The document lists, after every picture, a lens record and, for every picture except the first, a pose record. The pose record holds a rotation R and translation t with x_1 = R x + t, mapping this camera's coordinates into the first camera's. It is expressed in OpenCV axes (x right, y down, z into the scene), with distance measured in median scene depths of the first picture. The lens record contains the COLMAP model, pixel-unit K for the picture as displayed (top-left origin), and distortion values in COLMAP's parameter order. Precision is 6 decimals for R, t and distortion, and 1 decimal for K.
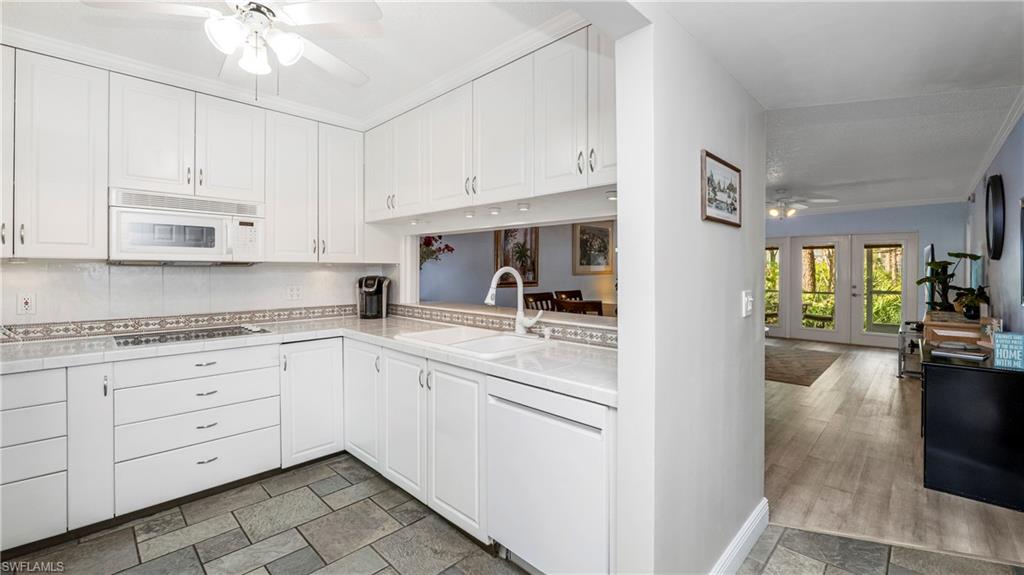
lens RADIAL K [[424.3, 0, 510.4], [0, 424.3, 269.3], [0, 0, 1]] dist [-0.006237, 0.000039]
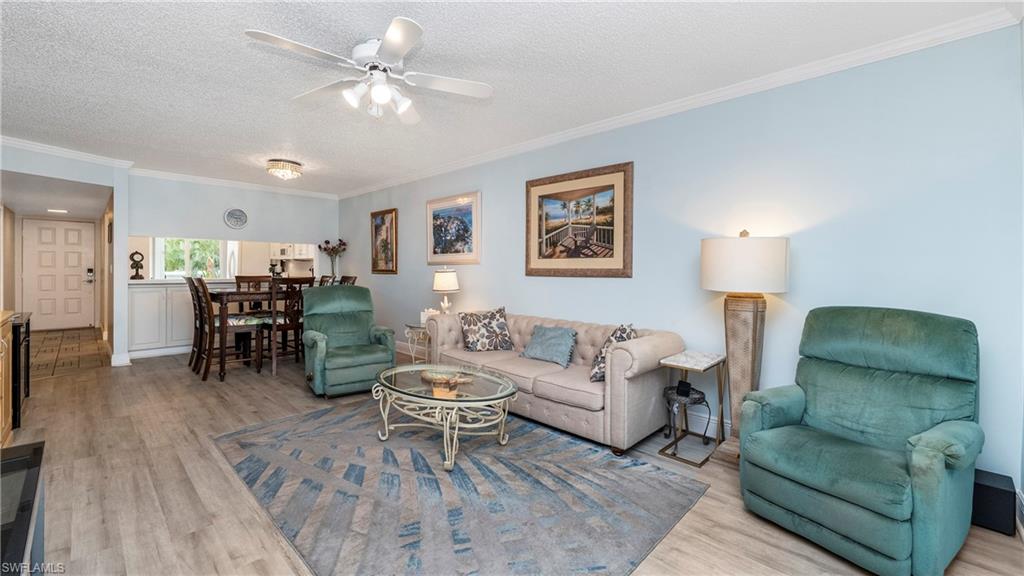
lens RADIAL K [[410.7, 0, 508.3], [0, 410.7, 270.1], [0, 0, 1]] dist [-0.000633, 0.000148]
pose [[0.013198, -0.000138, -0.999913, 1.894898], [-0.004315, 0.999991, -0.000195, 0.044551], [0.999904, 0.004317, 0.013198, 2.061343]]
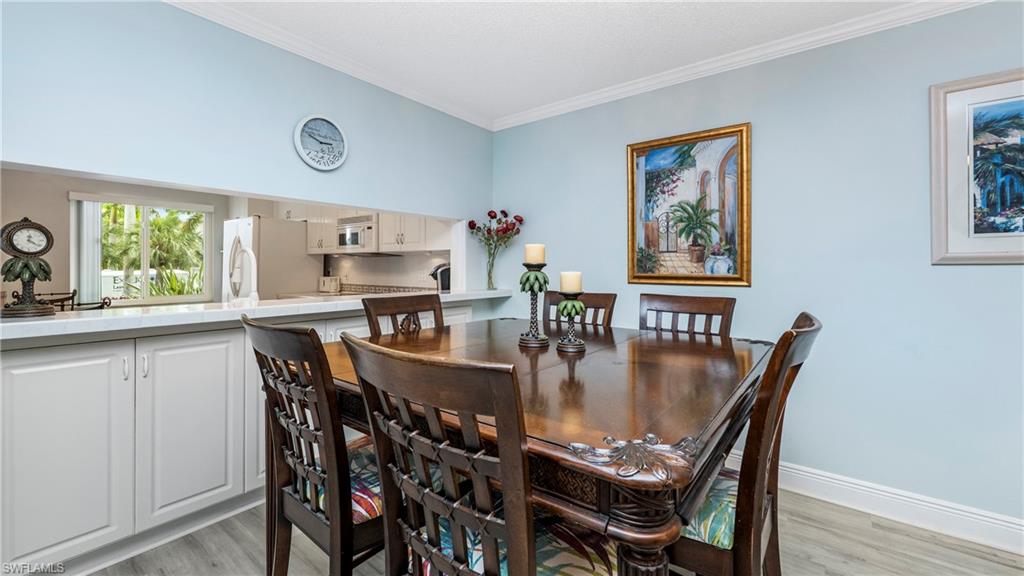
lens RADIAL K [[418.7, 0, 510.7], [0, 418.7, 261.3], [0, 0, 1]] dist [-0.003497, -0.000109]
pose [[0.111702, -0.015941, -0.993614, 0.780176], [-0.002215, 0.999865, -0.016290, 0.031690], [0.993739, 0.004020, 0.111652, 1.104740]]
